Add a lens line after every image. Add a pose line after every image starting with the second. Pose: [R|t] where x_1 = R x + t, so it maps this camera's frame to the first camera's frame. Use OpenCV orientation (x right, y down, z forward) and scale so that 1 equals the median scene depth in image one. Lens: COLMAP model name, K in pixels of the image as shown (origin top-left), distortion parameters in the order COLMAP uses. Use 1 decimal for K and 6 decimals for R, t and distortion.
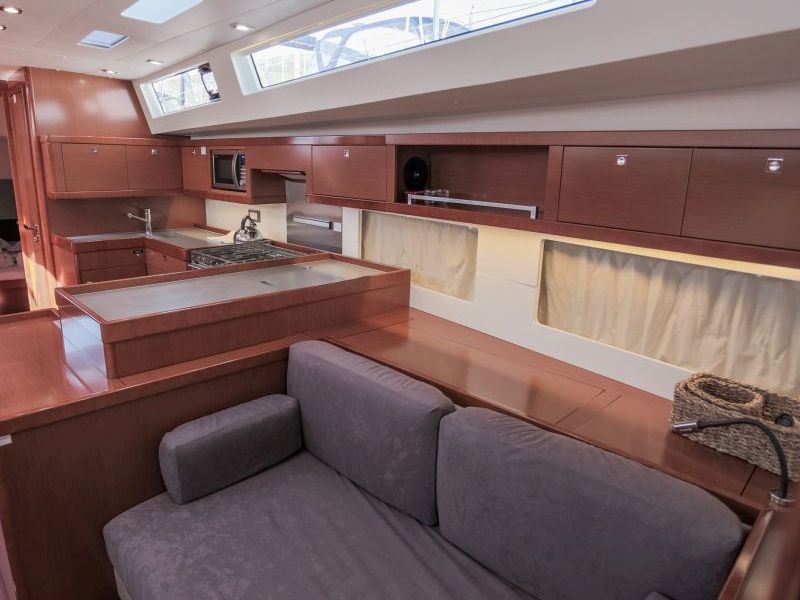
lens RADIAL K [[525.4, 0, 394.9], [0, 525.4, 297.4], [0, 0, 1]] dist [-0.082057, 0.038490]
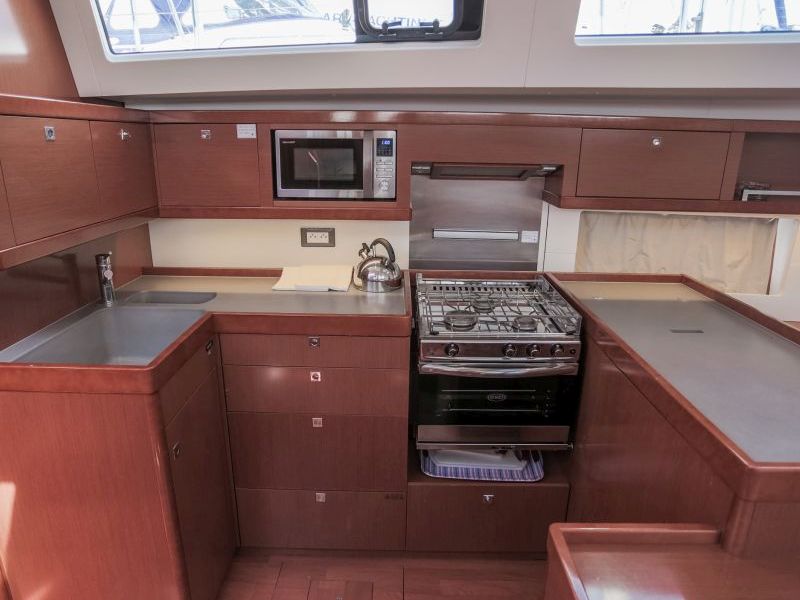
lens RADIAL K [[525.4, 0, 394.9], [0, 525.4, 297.4], [0, 0, 1]] dist [-0.082057, 0.038490]
pose [[0.723101, -0.221086, 0.654405, -0.748361], [0.184216, 0.974805, 0.125776, -0.177779], [-0.665725, 0.029603, 0.745610, 0.573913]]
